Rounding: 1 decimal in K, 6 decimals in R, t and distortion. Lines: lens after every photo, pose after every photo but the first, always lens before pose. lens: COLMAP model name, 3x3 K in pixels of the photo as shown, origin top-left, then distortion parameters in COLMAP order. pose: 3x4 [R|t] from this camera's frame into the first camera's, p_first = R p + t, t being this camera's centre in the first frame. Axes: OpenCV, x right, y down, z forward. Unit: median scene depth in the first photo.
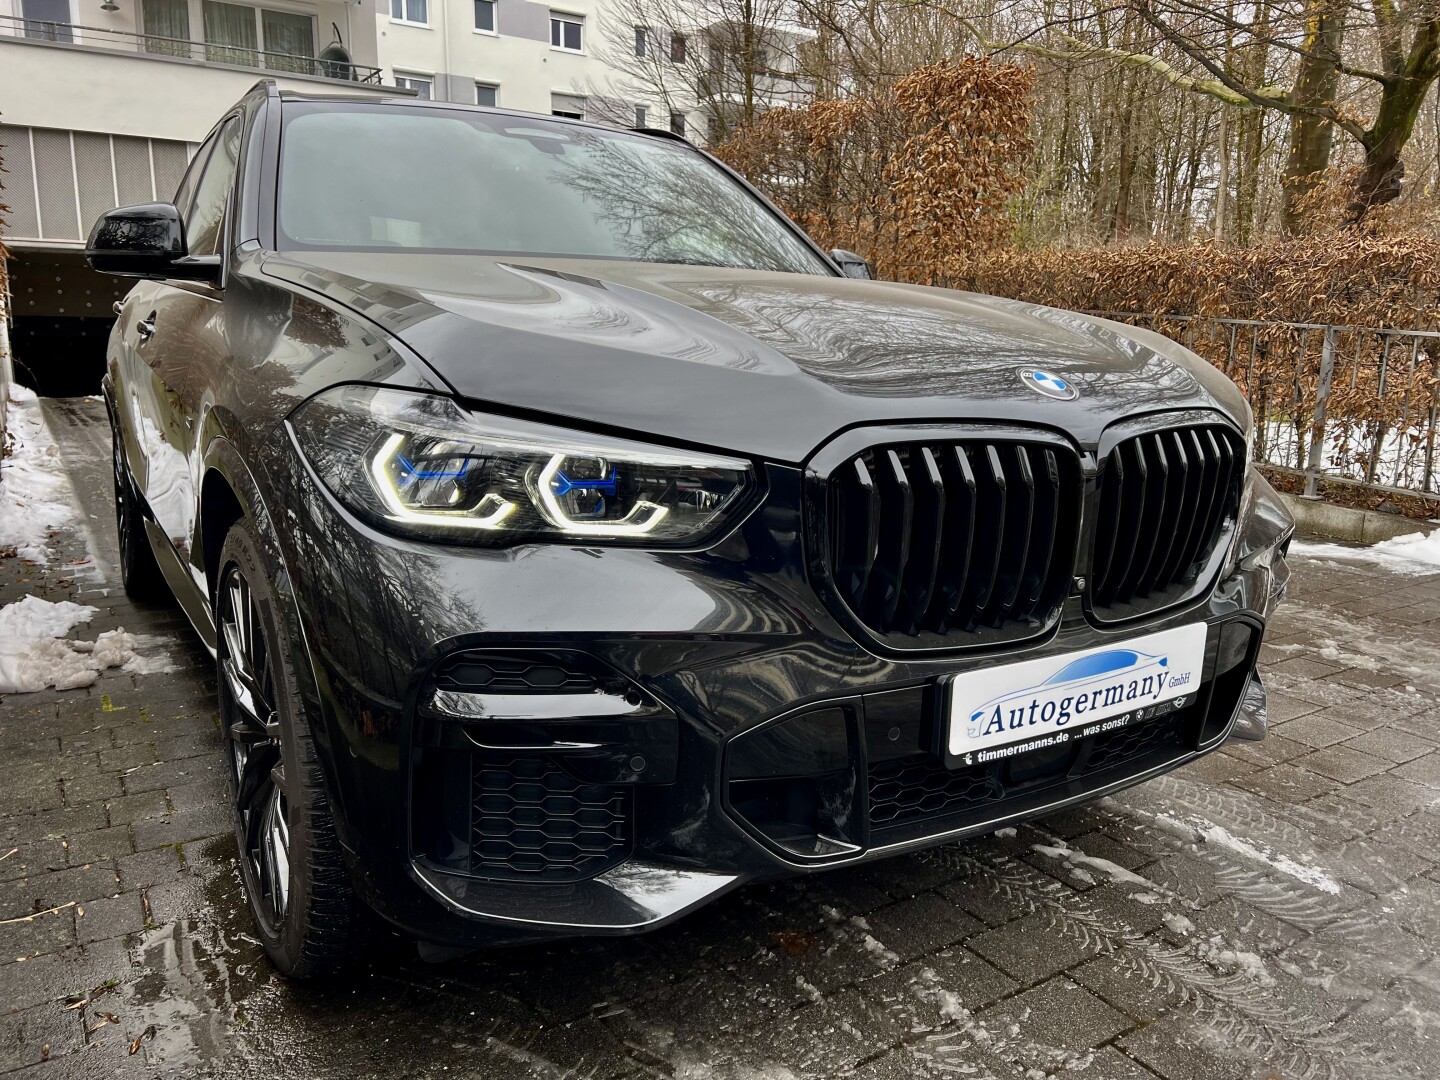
lens RADIAL K [[1076.1, 0, 724.5], [0, 1076.1, 542.8], [0, 0, 1]] dist [0.057671, -0.067420]
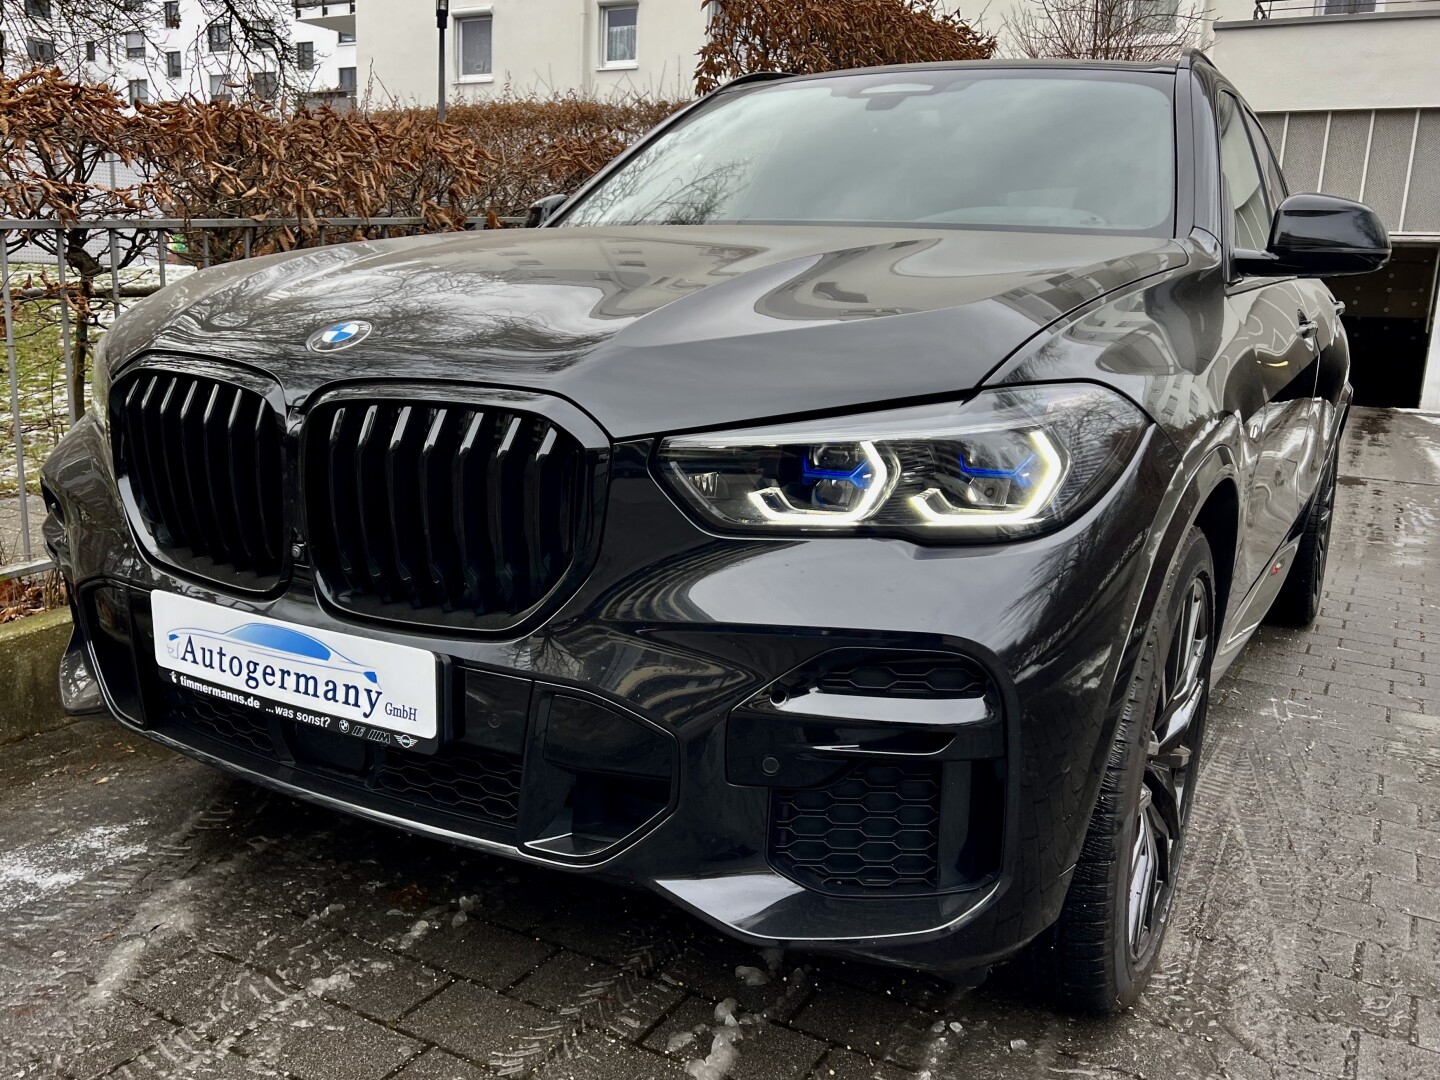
lens RADIAL K [[1243.6, 0, 687.8], [0, 1243.6, 543.6], [0, 0, 1]] dist [0.068281, -0.113242]
pose [[0.458989, 0.182131, -0.869573, 1.256588], [-0.207350, 0.973692, 0.094492, -0.122513], [0.863907, 0.136936, 0.484679, 0.692277]]
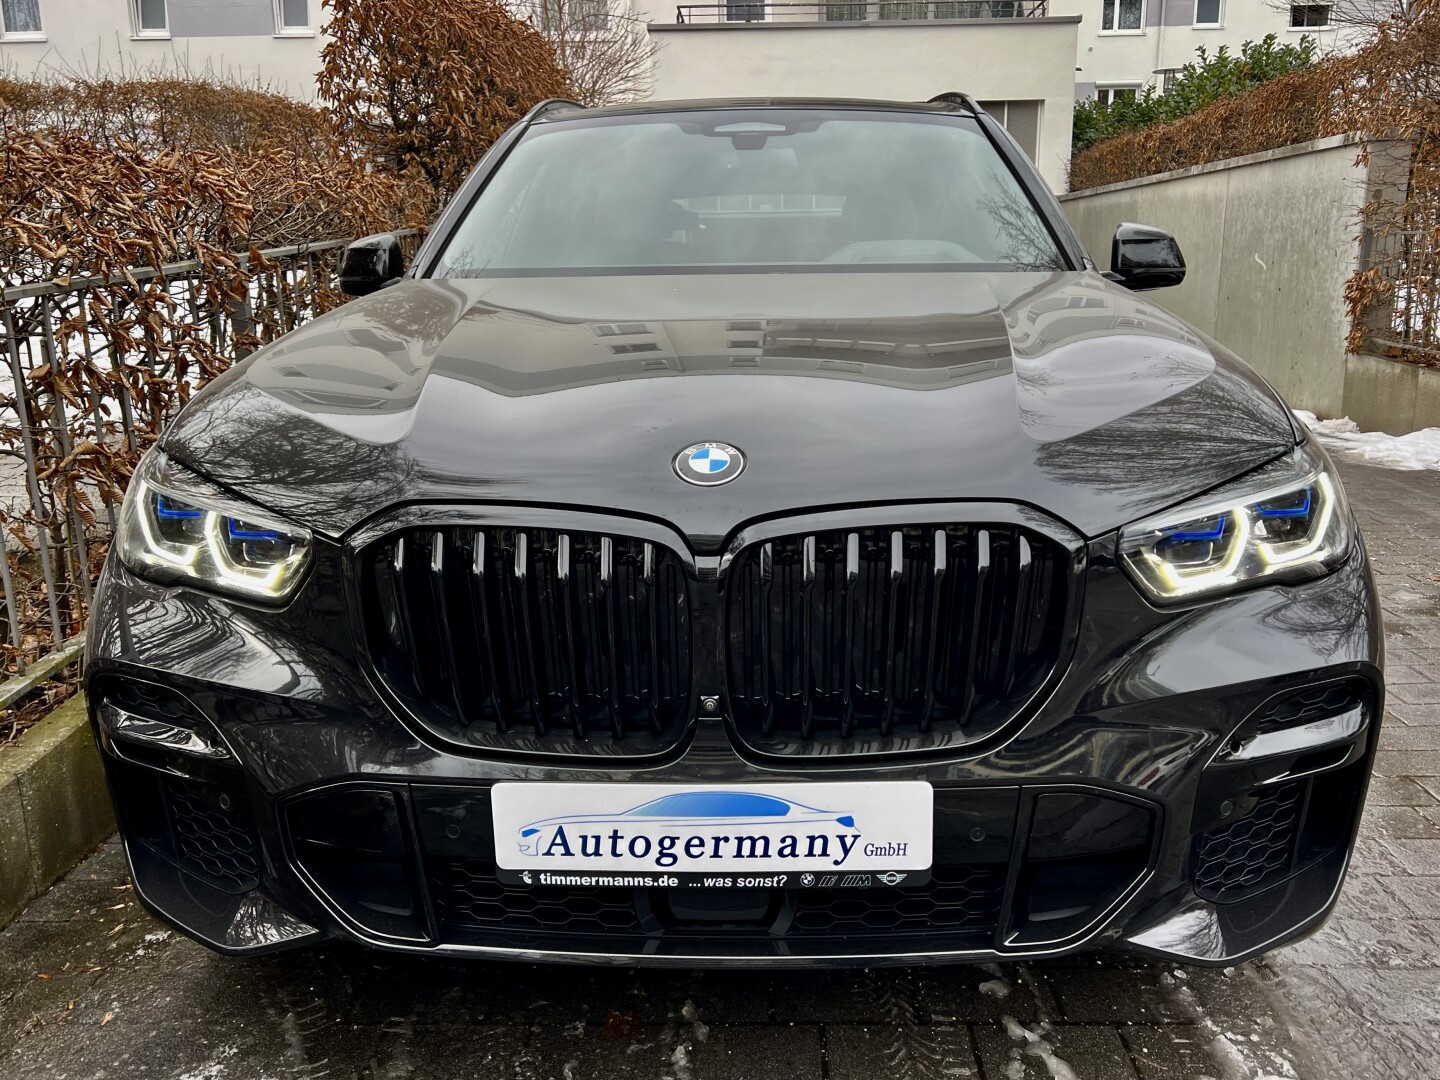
lens RADIAL K [[1161.7, 0, 743.9], [0, 1161.7, 532.0], [0, 0, 1]] dist [0.093996, -0.101045]
pose [[0.827734, 0.098525, -0.552403, 0.748304], [-0.085259, 0.995117, 0.049732, -0.127589], [0.554605, 0.005933, 0.832092, 0.237849]]
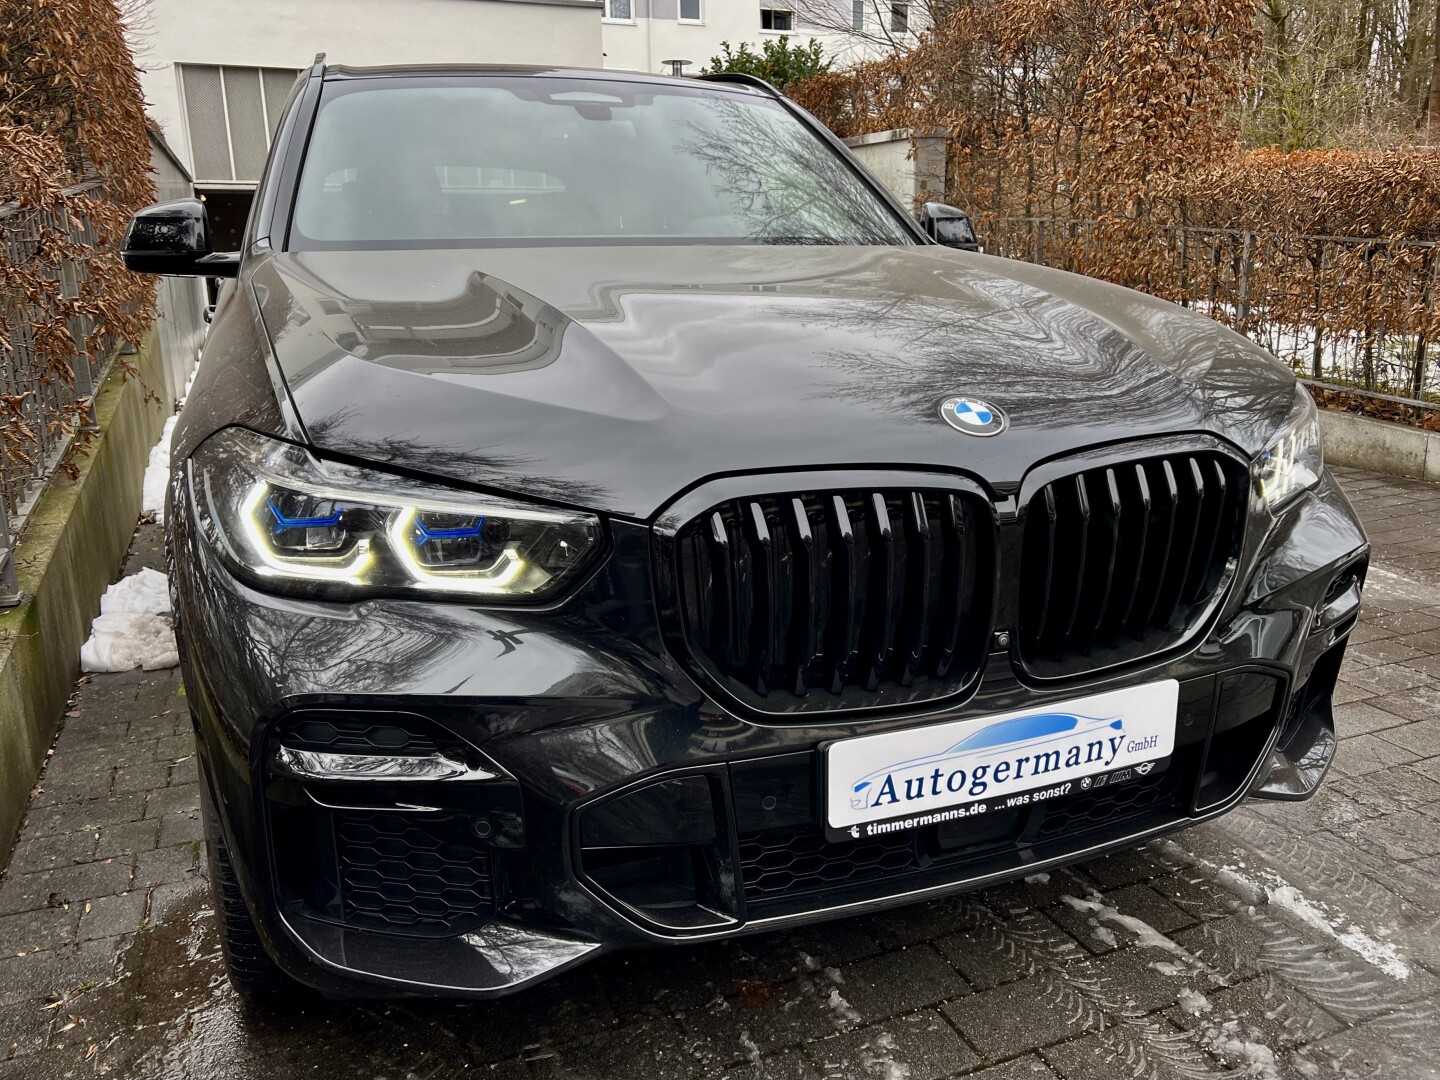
lens RADIAL K [[1178.1, 0, 758.4], [0, 1178.1, 531.9], [0, 0, 1]] dist [0.067468, -0.083400]
pose [[0.985616, 0.011869, -0.168584, 0.262466], [-0.004672, 0.999063, 0.043028, -0.083499], [0.168936, -0.041621, 0.984748, 0.000918]]
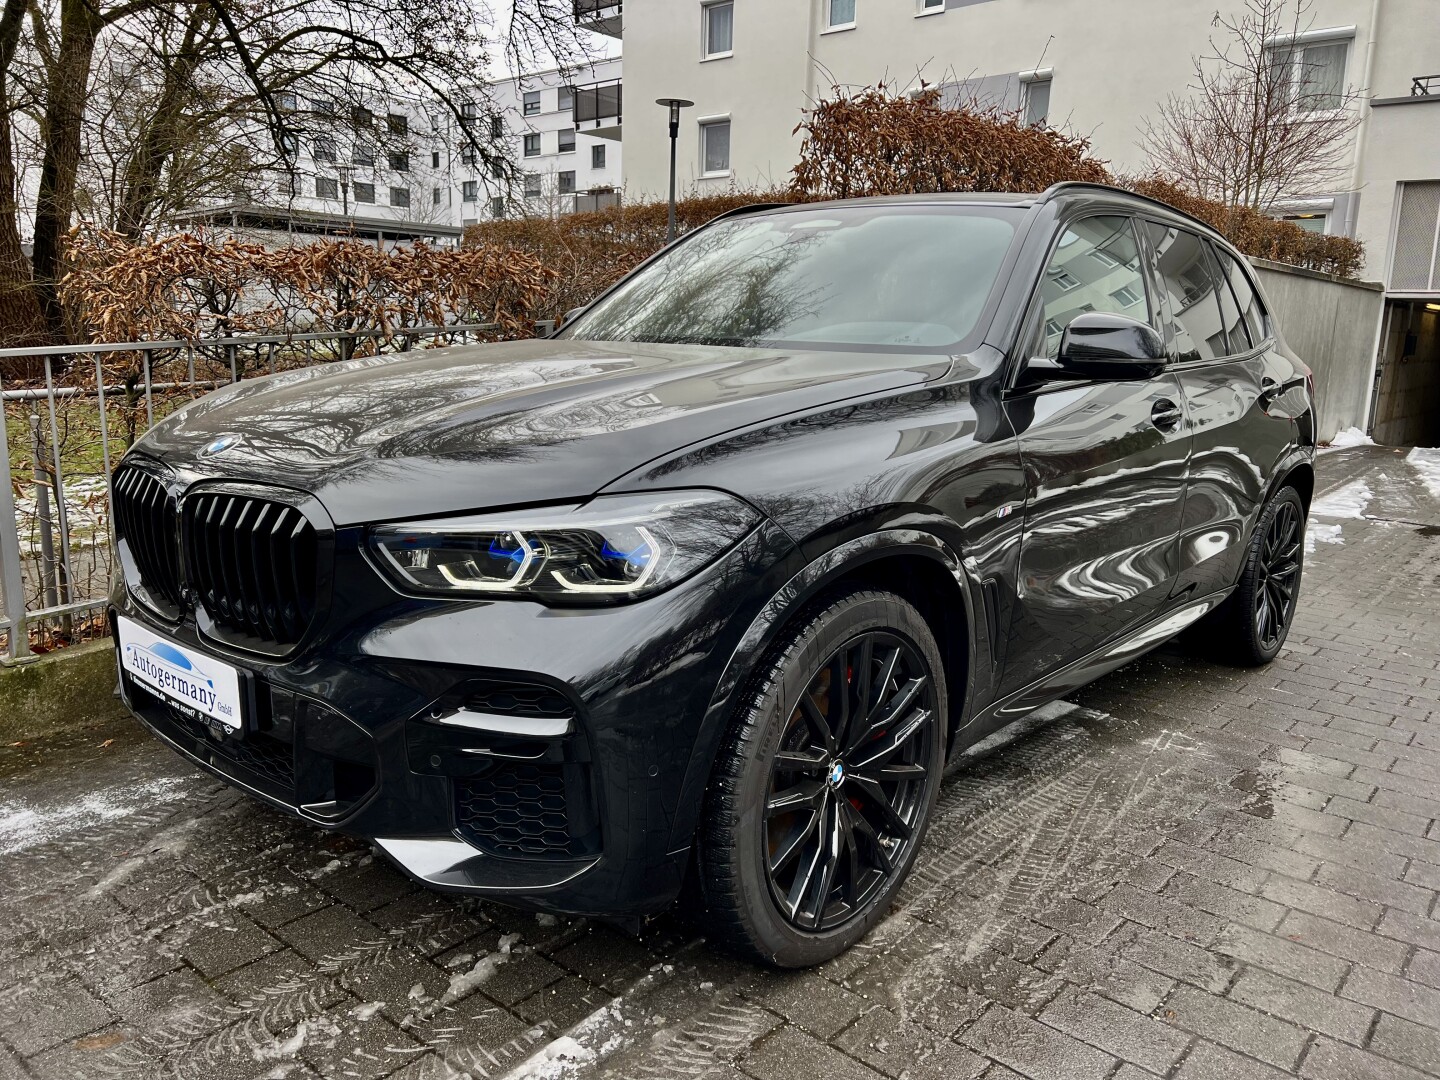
lens RADIAL K [[1076.1, 0, 724.5], [0, 1076.1, 542.8], [0, 0, 1]] dist [0.057671, -0.067420]
pose [[0.291346, 0.175171, -0.940443, 1.587436], [-0.212933, 0.970303, 0.114767, -0.285206], [0.932618, 0.166814, 0.319994, 1.059236]]
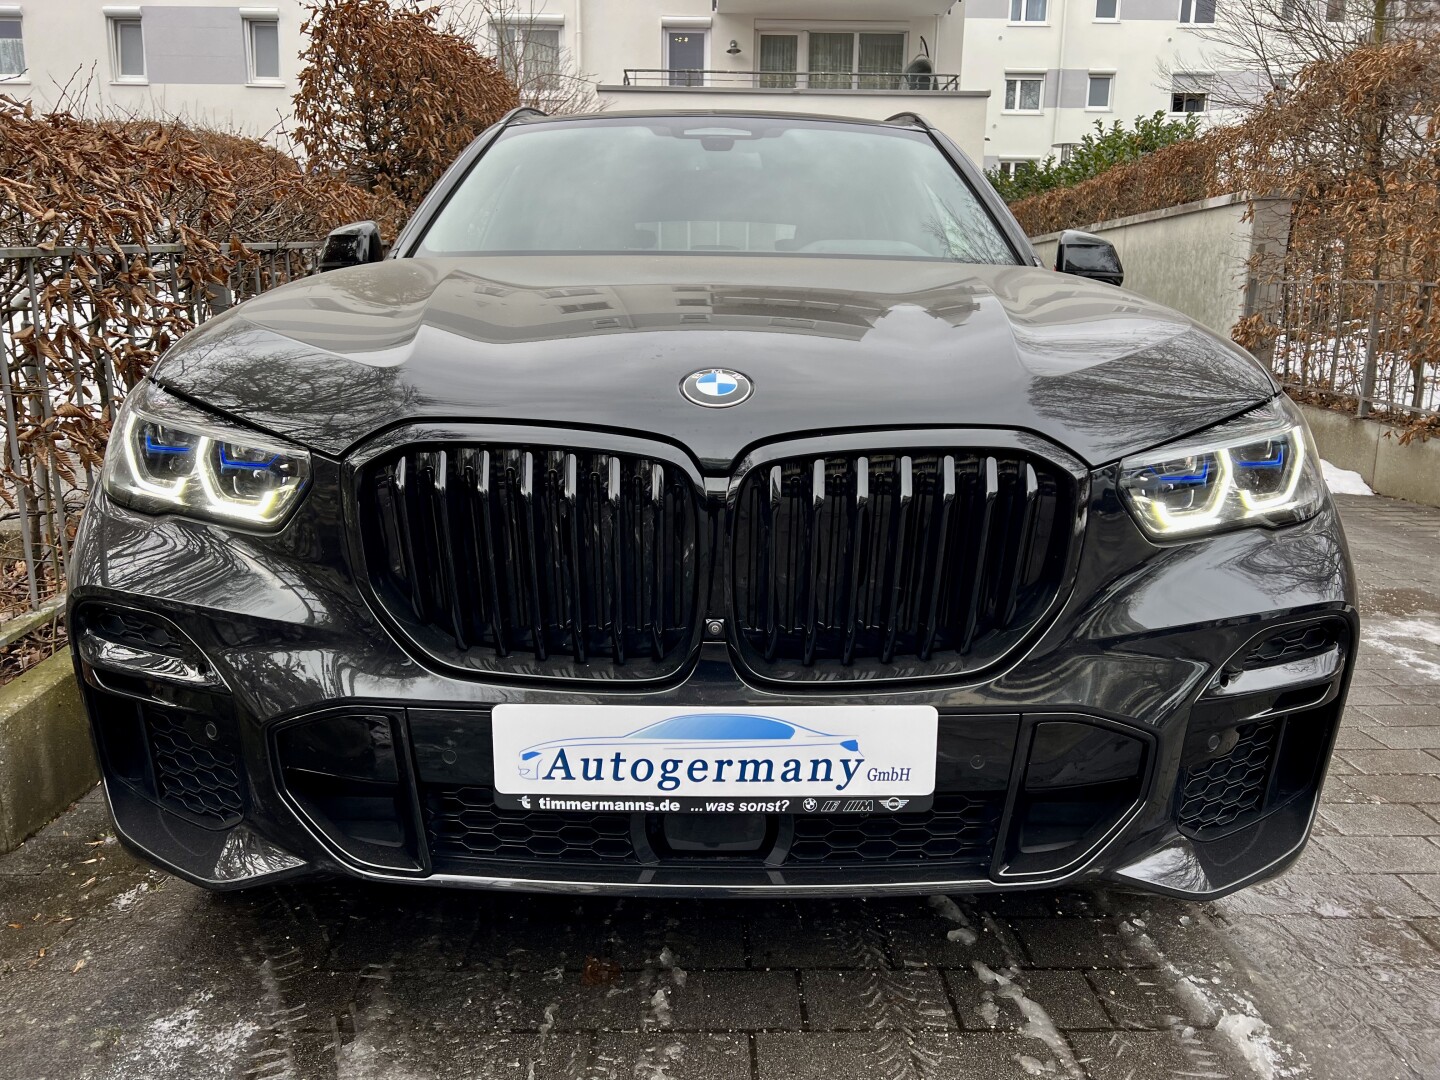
lens RADIAL K [[1063.3, 0, 720.0], [0, 1063.3, 540.0], [0, 0, 1]] dist [0.096593, -0.105018]
pose [[0.849529, 0.100928, -0.517797, 0.671878], [-0.101803, 0.994443, 0.026812, -0.046487], [0.517626, 0.029935, 0.855083, 0.268829]]
